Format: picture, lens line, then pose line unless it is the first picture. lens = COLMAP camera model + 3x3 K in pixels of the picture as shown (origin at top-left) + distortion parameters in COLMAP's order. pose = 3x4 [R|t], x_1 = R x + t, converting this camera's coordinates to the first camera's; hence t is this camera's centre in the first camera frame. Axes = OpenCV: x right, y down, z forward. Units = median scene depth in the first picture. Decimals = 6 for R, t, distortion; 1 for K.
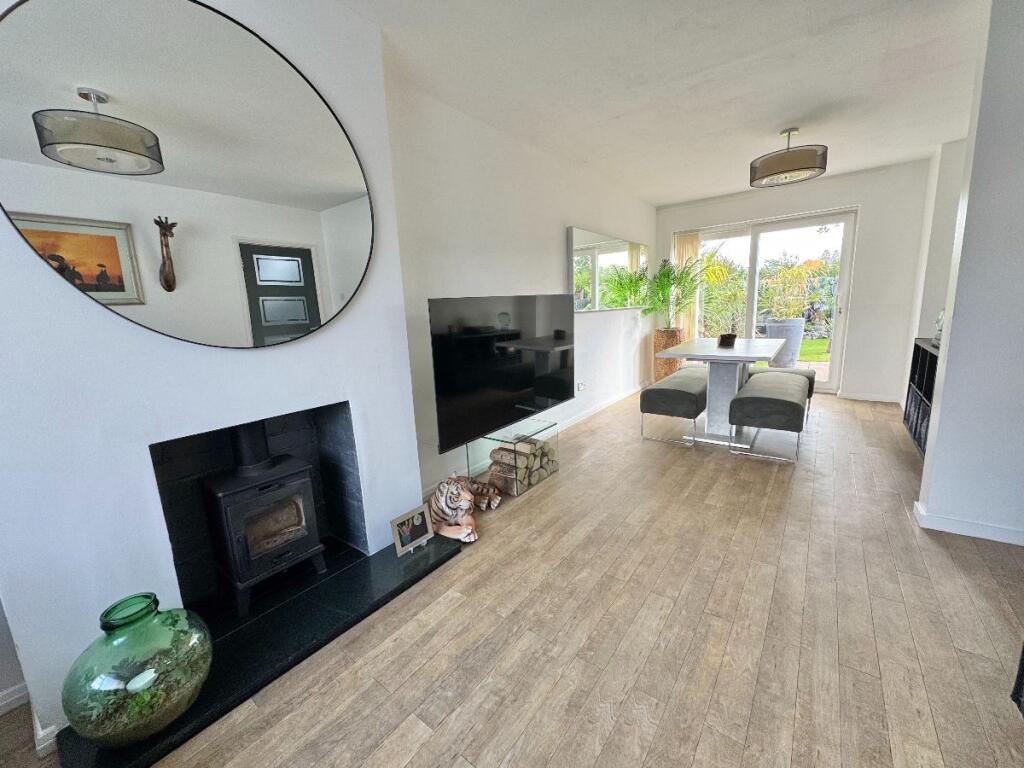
lens RADIAL K [[408.2, 0, 513.2], [0, 408.2, 383.9], [0, 0, 1]] dist [0.001146, -0.000430]
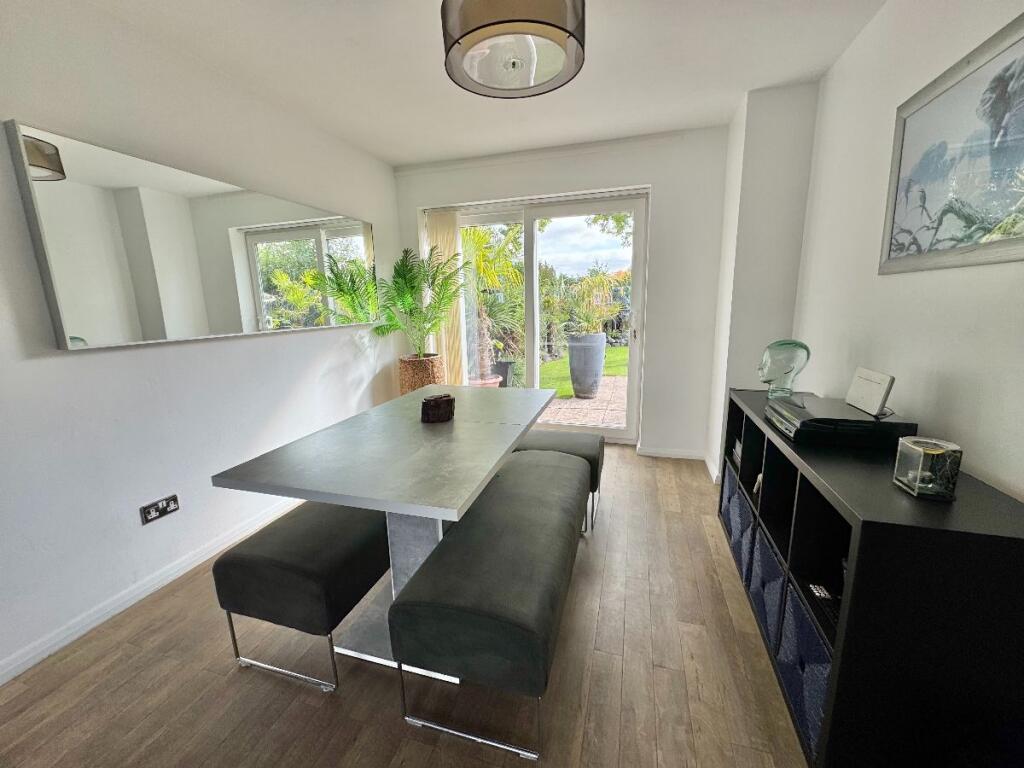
lens RADIAL K [[408.2, 0, 511.5], [0, 408.2, 383.3], [0, 0, 1]] dist [0.001146, -0.000430]
pose [[0.937012, -0.043489, 0.346580, 0.299573], [0.043176, 0.999030, 0.008630, -0.095691], [-0.346619, 0.006878, 0.937981, 0.349669]]
